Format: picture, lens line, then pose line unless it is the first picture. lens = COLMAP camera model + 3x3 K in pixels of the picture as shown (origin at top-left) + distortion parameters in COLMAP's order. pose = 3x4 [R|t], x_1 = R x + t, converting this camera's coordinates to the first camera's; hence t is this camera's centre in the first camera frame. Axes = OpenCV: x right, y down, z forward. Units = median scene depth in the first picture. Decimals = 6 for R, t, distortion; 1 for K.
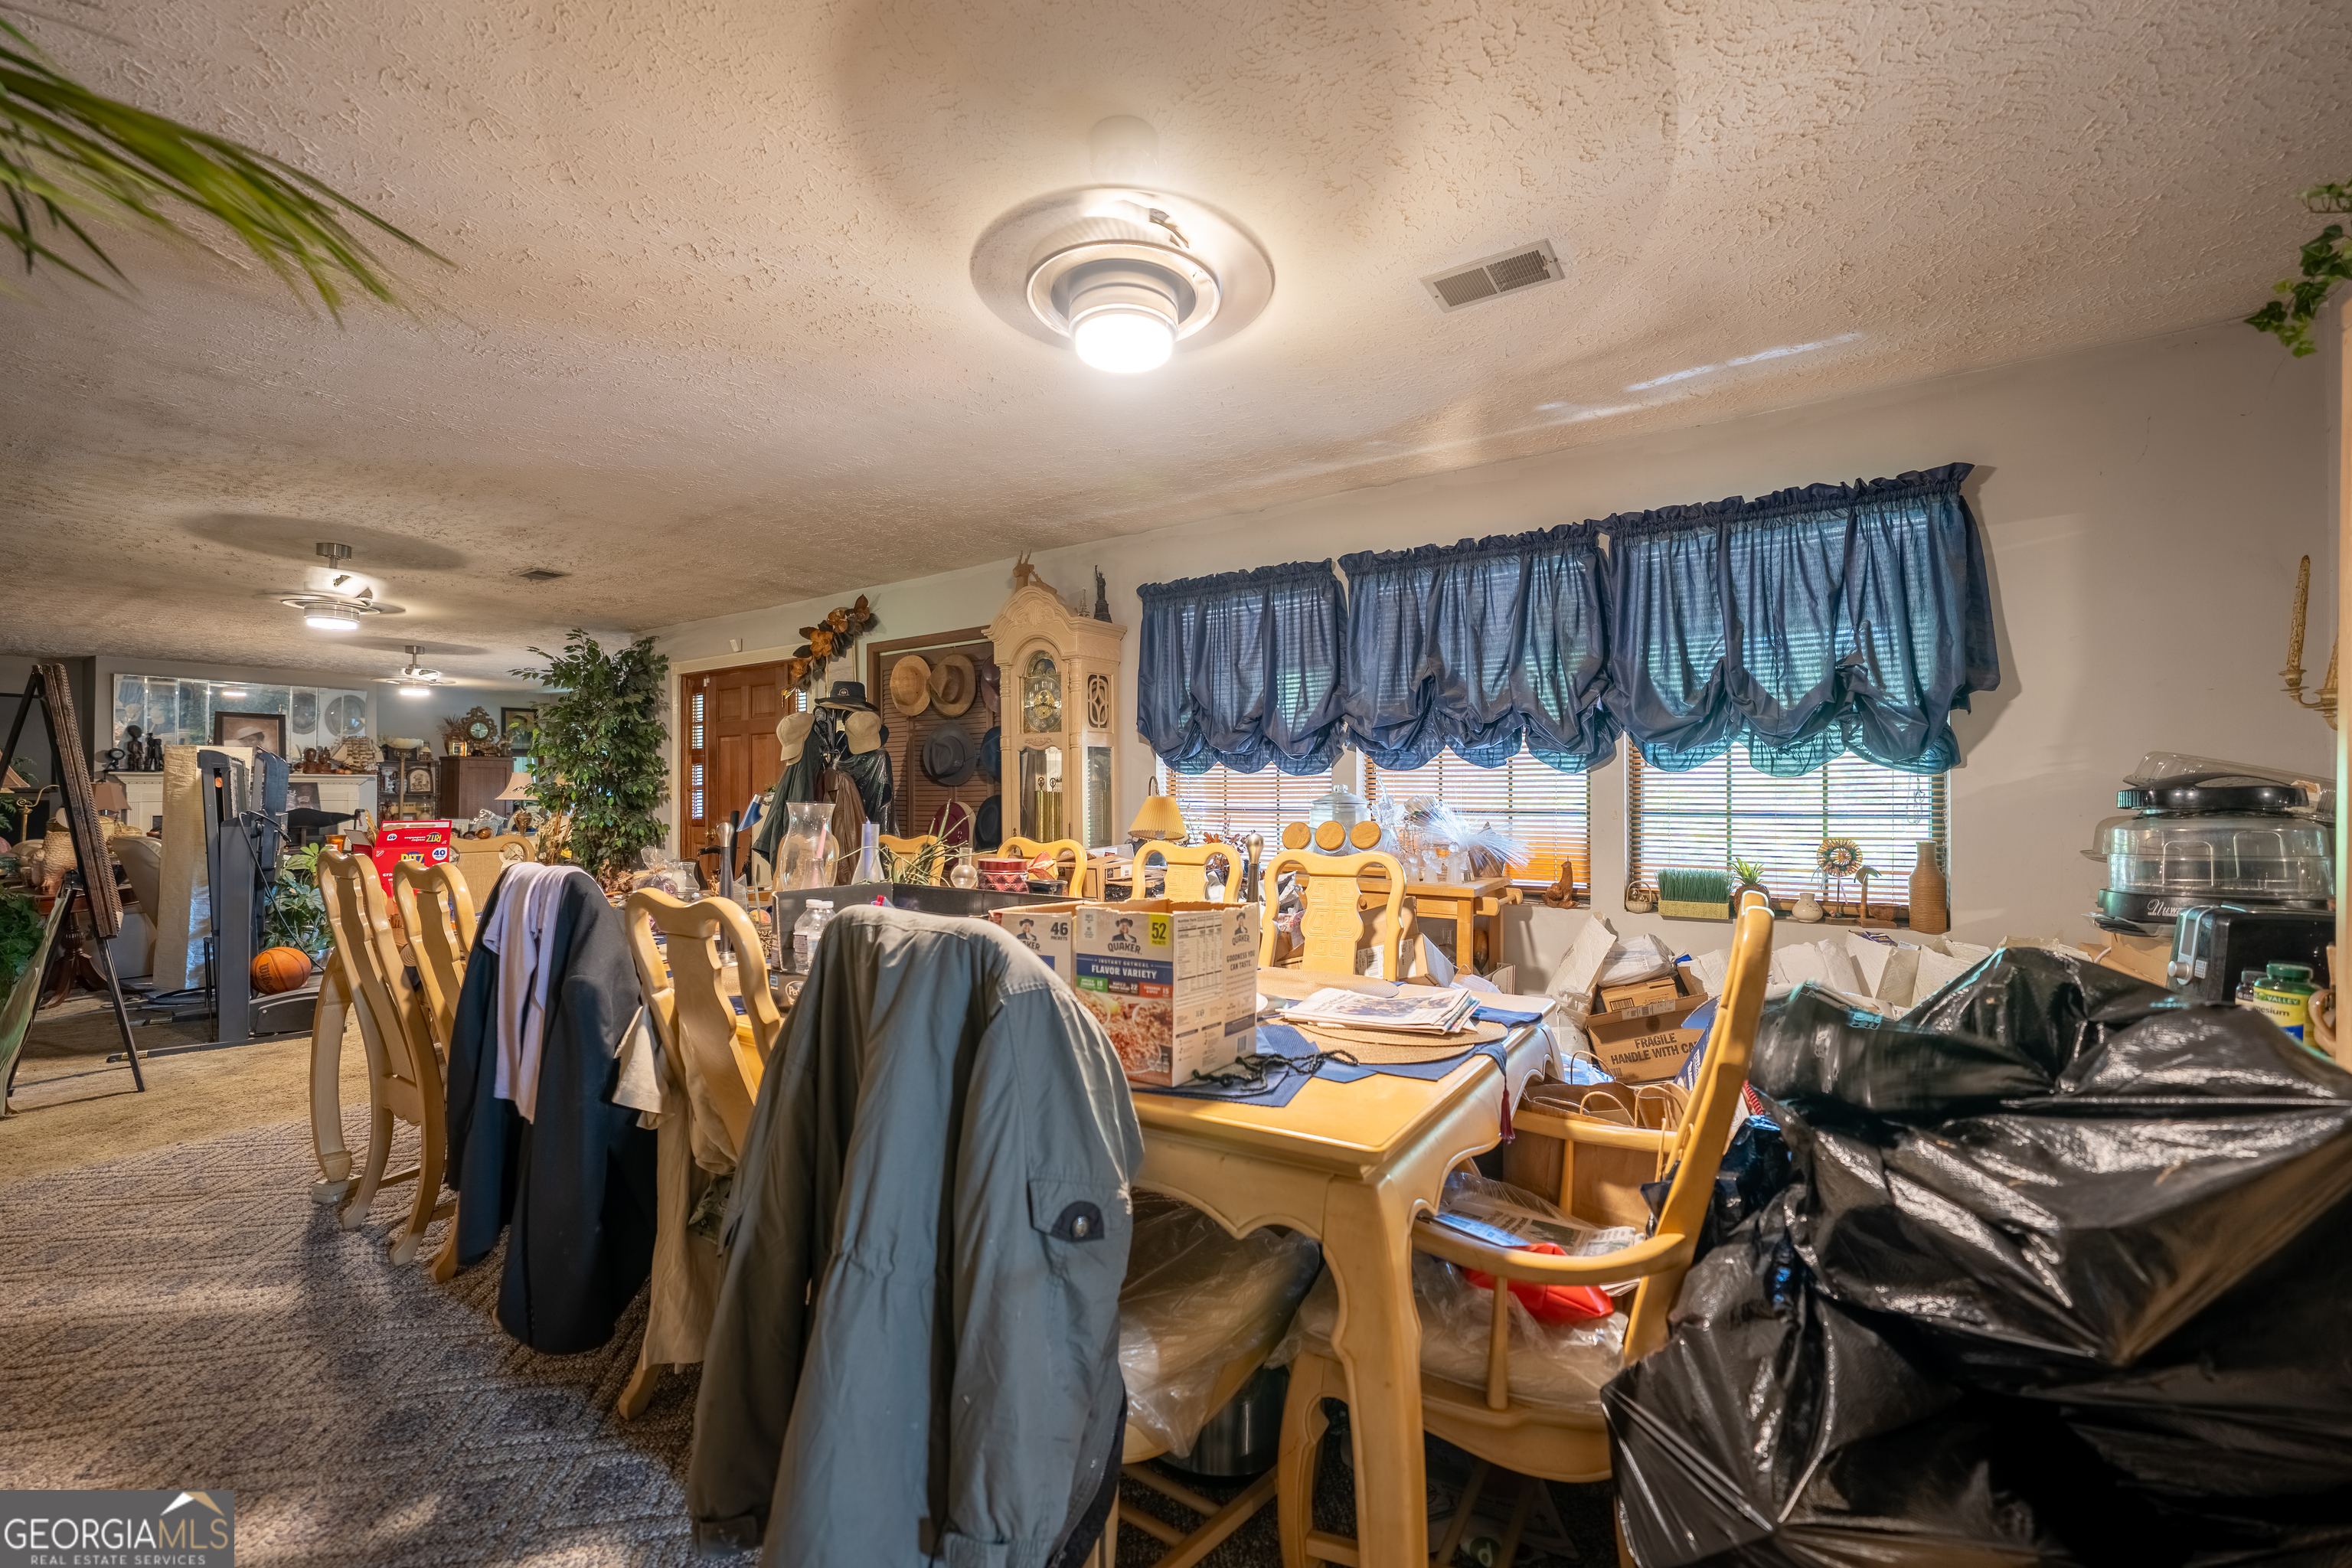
lens RADIAL K [[918.6, 0, 1174.8], [0, 918.6, 786.9], [0, 0, 1]] dist [-0.021769, 0.006527]
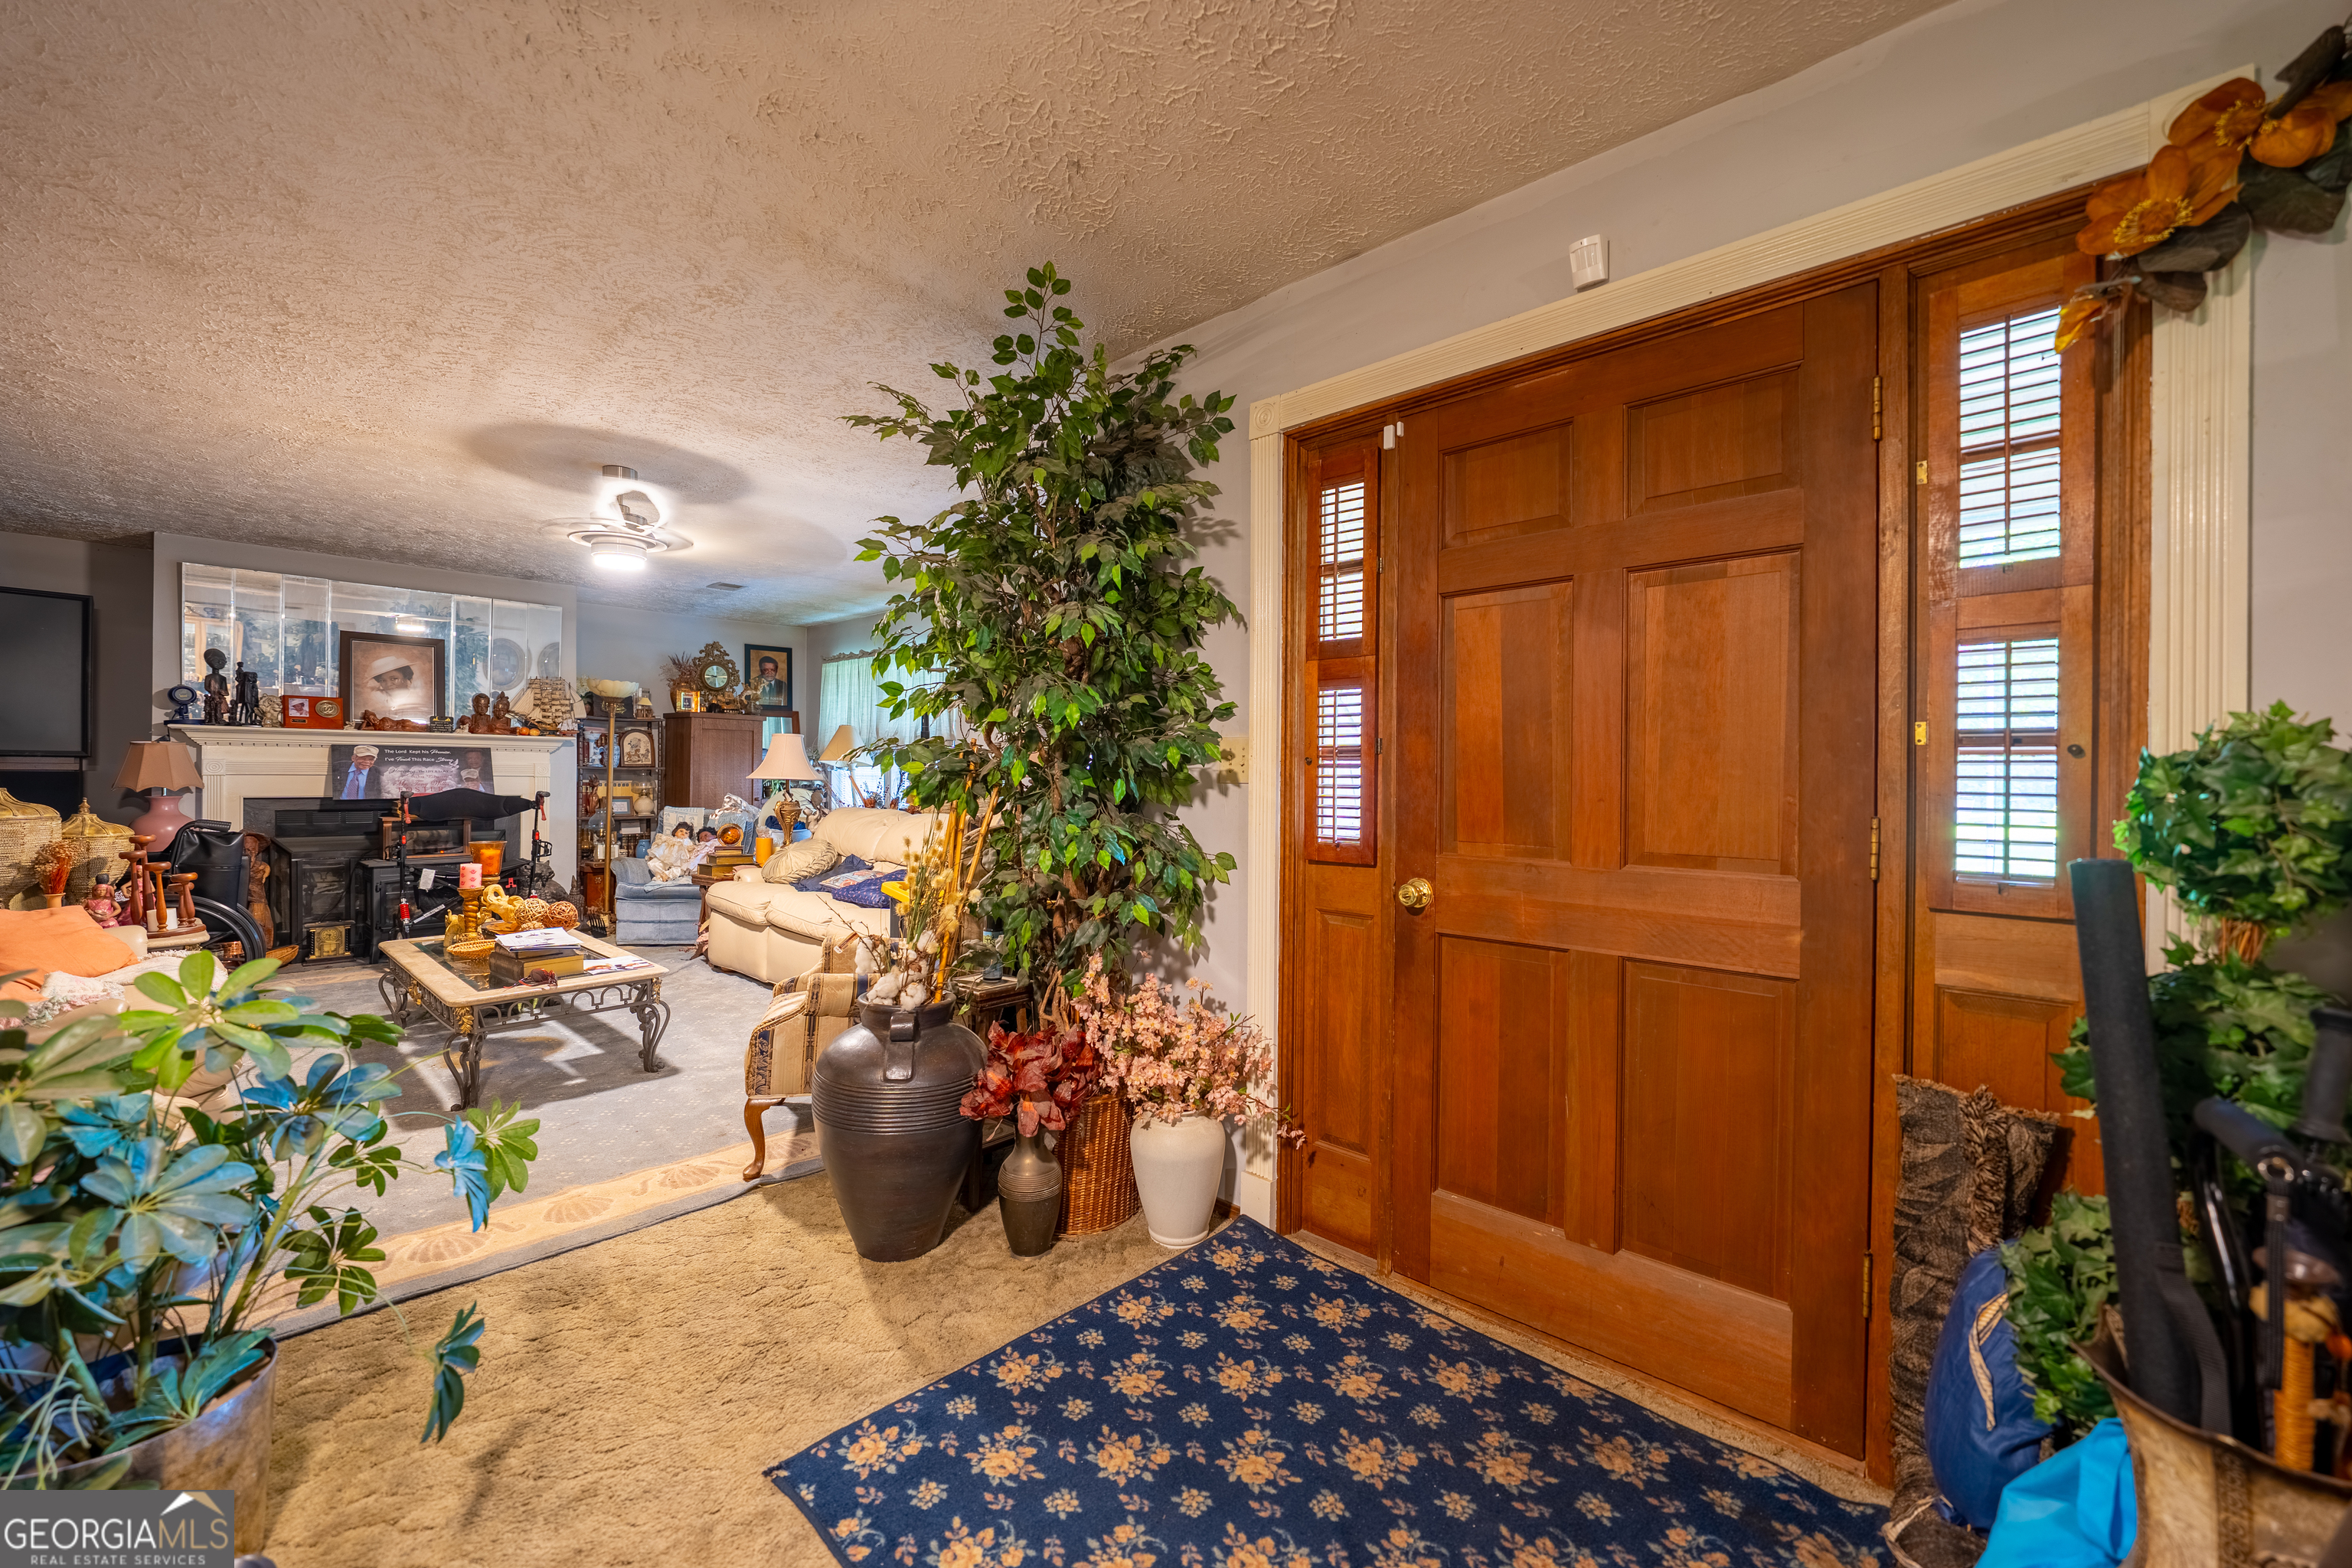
lens RADIAL K [[918.6, 0, 1176.3], [0, 918.6, 783.7], [0, 0, 1]] dist [-0.021769, 0.006527]
pose [[0.985733, 0.014301, -0.167706, -0.364692], [-0.012286, 0.999839, 0.013043, 0.005900], [0.167866, -0.010797, 0.985751, 0.450466]]
